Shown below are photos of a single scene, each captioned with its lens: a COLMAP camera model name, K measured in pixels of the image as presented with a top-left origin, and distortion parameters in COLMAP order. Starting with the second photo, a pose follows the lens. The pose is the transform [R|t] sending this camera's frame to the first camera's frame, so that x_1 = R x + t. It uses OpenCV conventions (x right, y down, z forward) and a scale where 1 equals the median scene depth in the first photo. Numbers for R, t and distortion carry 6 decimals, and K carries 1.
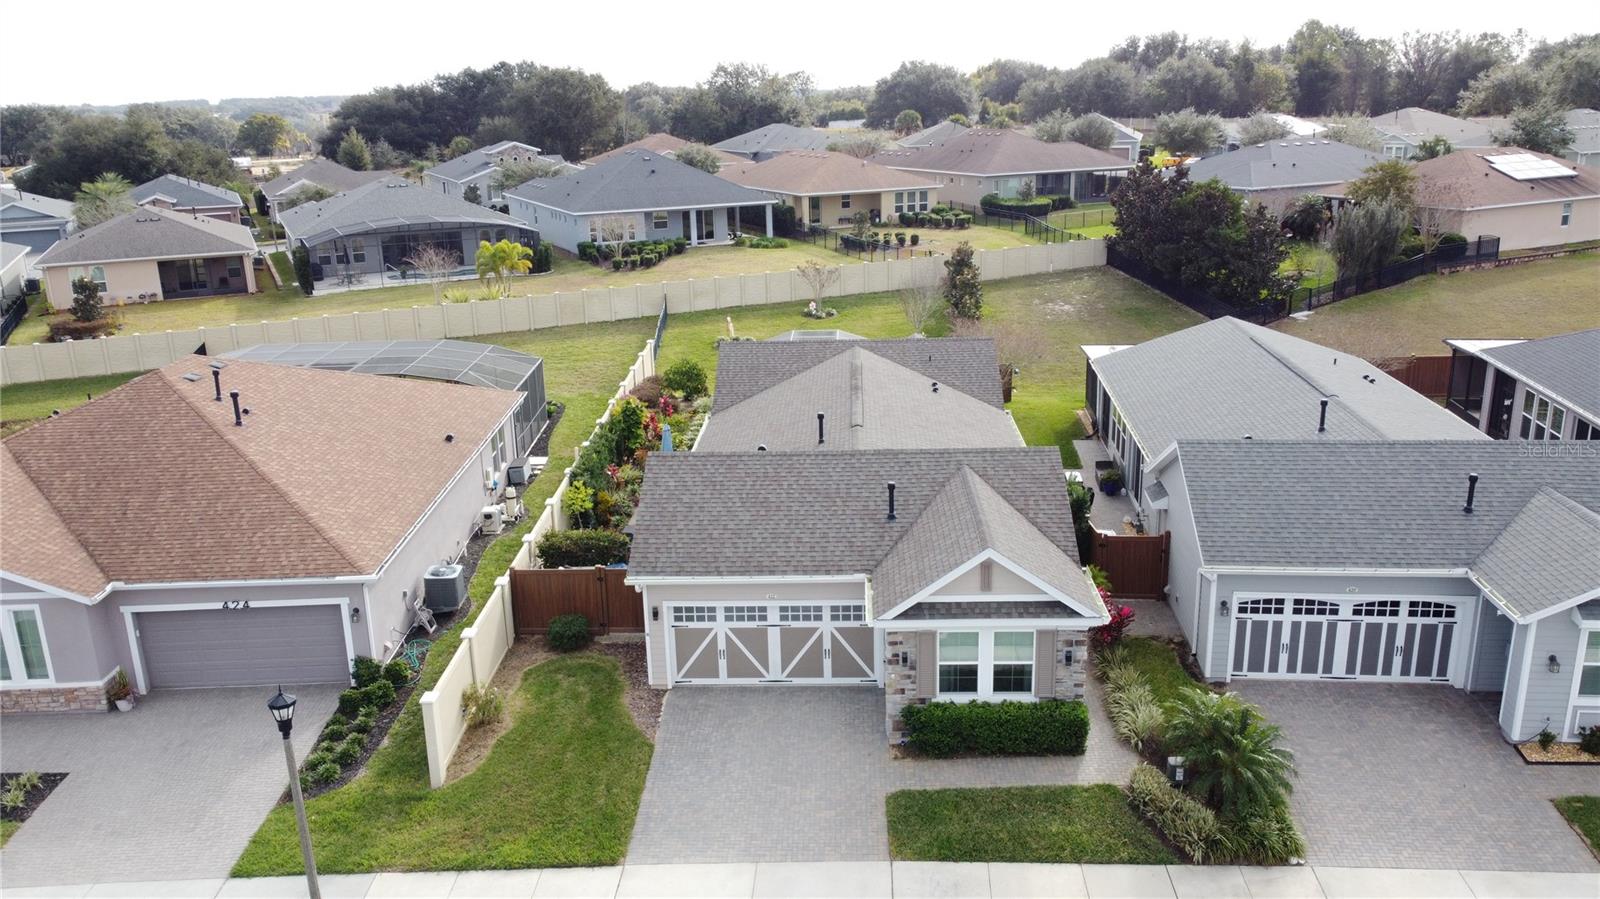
lens RADIAL K [[1206.4, 0, 799.4], [0, 1206.4, 455.4], [0, 0, 1]] dist [0.014050, -0.028626]
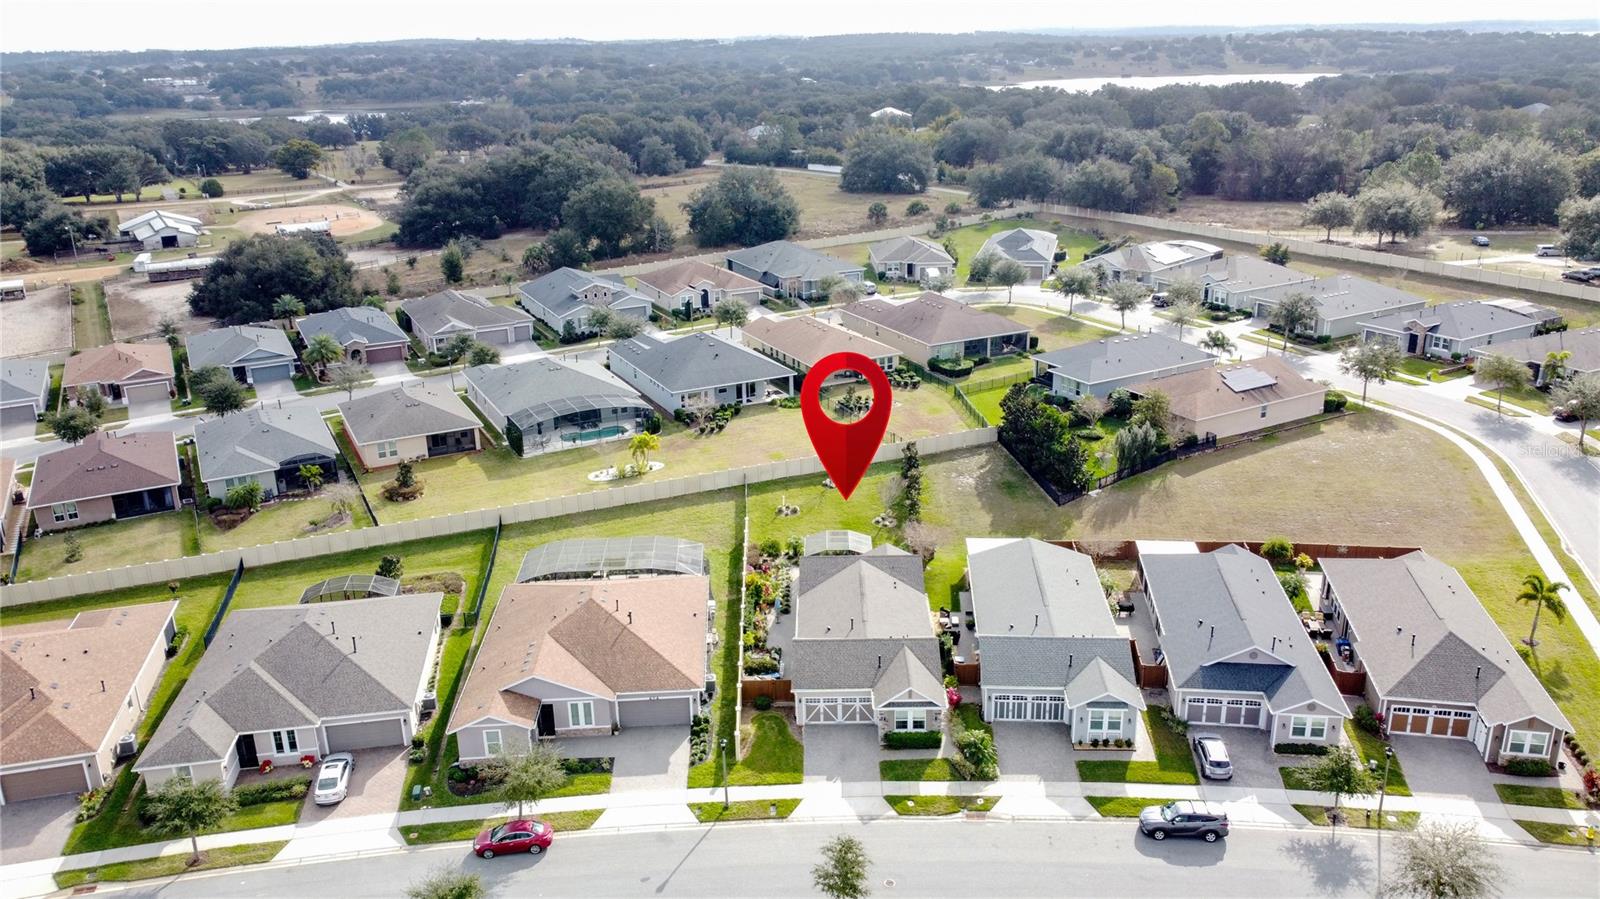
lens RADIAL K [[1206.4, 0, 799.4], [0, 1206.4, 455.4], [0, 0, 1]] dist [0.014050, -0.028626]
pose [[0.999608, -0.005644, 0.027417, -0.196020], [0.004361, 0.998903, 0.046613, -0.599745], [-0.027650, -0.046476, 0.998537, -1.899071]]
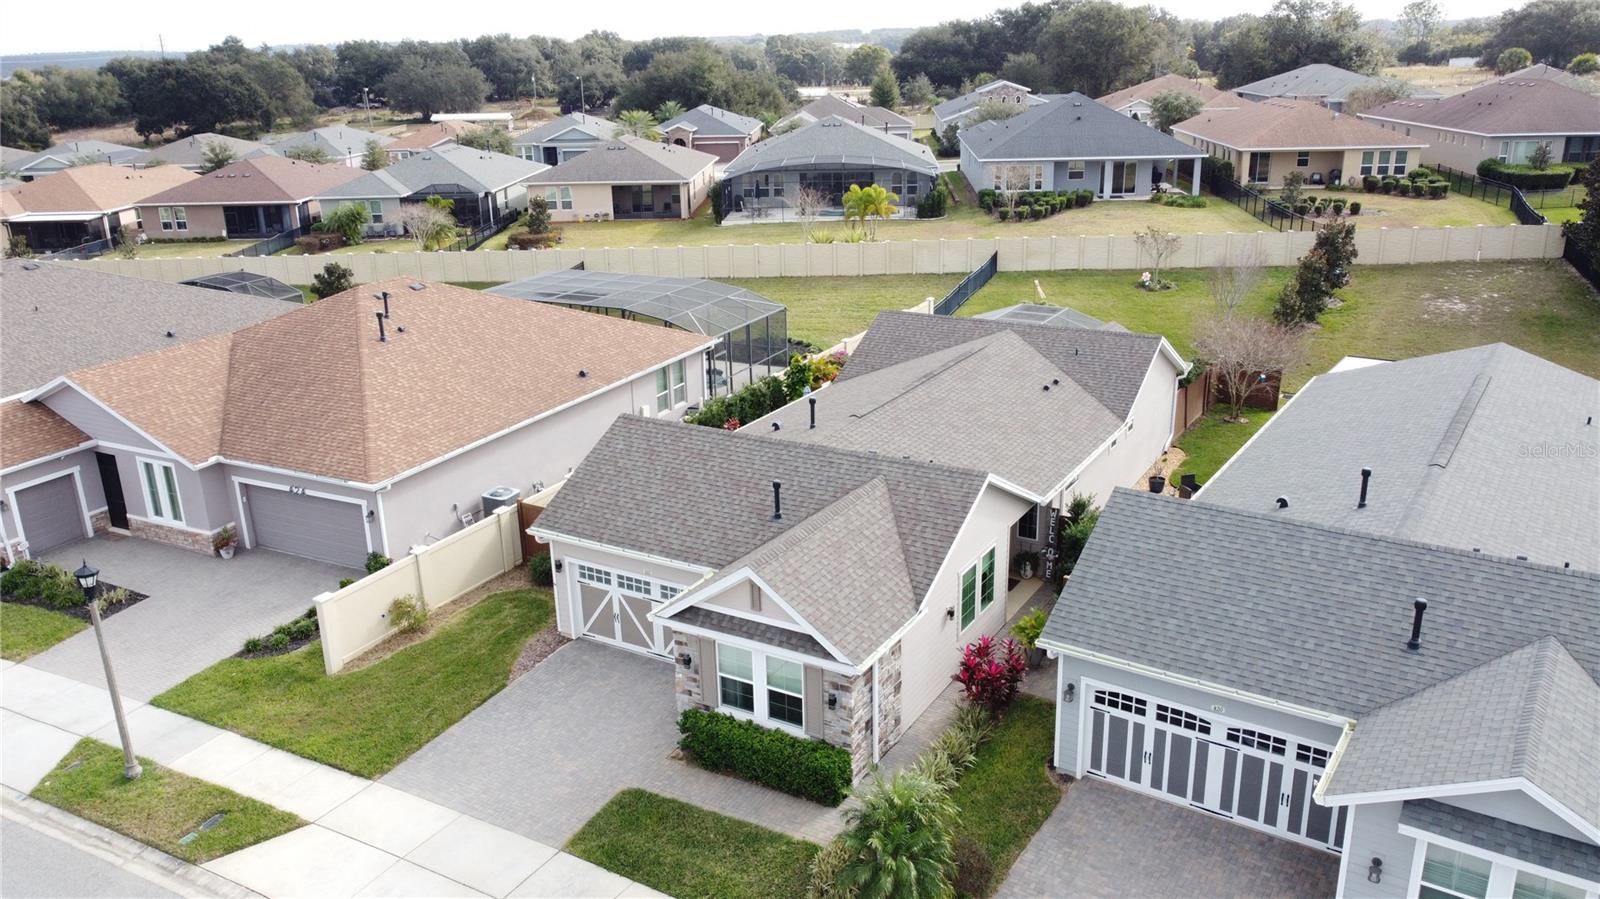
lens RADIAL K [[1206.4, 0, 799.4], [0, 1206.4, 455.4], [0, 0, 1]] dist [0.014050, -0.028626]
pose [[0.881041, 0.156763, -0.446309, 0.513994], [-0.132908, 0.987520, 0.084491, -0.080102], [0.453984, -0.015121, 0.890881, 0.156280]]
